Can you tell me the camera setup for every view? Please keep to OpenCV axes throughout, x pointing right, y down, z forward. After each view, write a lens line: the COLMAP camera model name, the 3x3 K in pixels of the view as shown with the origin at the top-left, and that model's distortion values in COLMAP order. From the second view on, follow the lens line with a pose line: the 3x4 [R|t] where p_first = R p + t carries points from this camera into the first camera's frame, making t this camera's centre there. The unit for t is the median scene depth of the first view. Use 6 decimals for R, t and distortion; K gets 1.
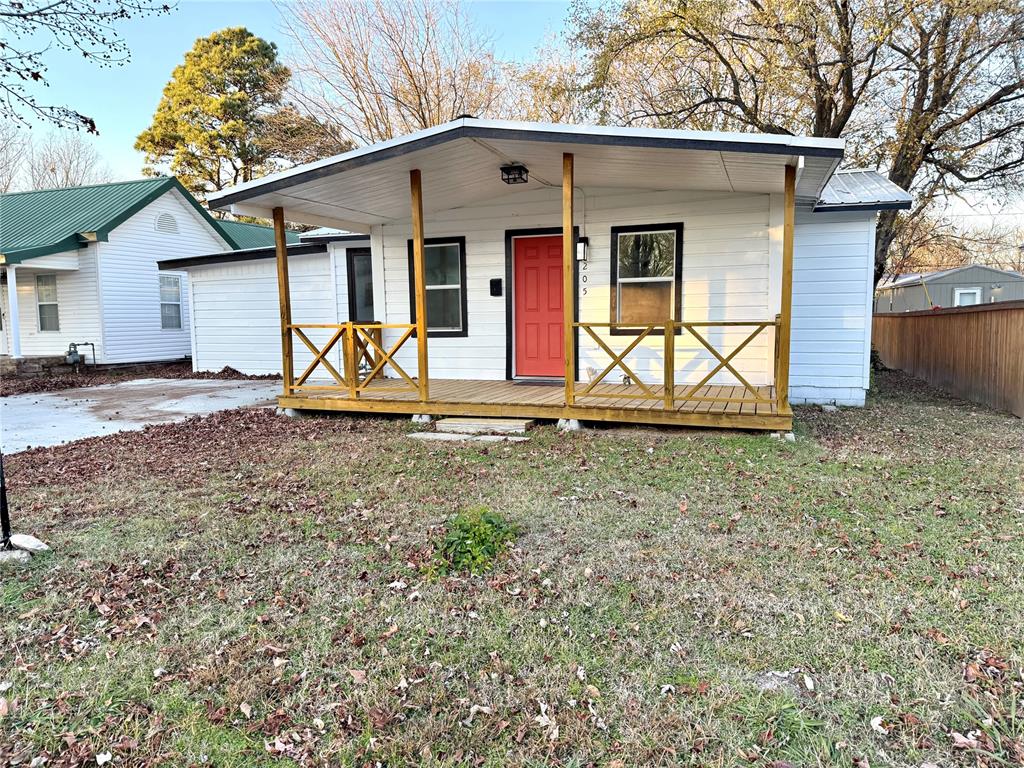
lens RADIAL K [[713.7, 0, 515.1], [0, 713.7, 384.6], [0, 0, 1]] dist [0.038540, -0.015110]
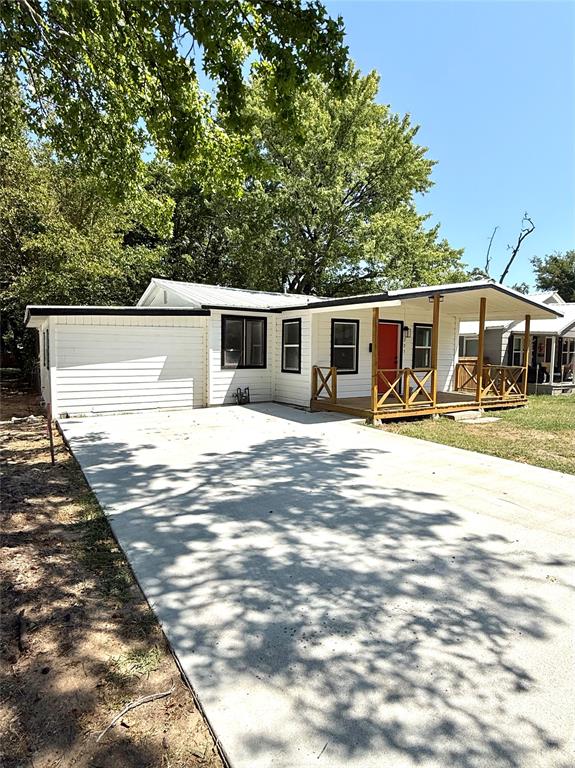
lens RADIAL K [[426.5, 0, 287.8], [0, 426.5, 382.9], [0, 0, 1]] dist [-0.002057, -0.000054]
pose [[0.607420, -0.044772, 0.793118, -1.140963], [0.055322, 0.998371, 0.013989, -0.074295], [-0.792452, 0.035379, 0.608907, 0.506499]]
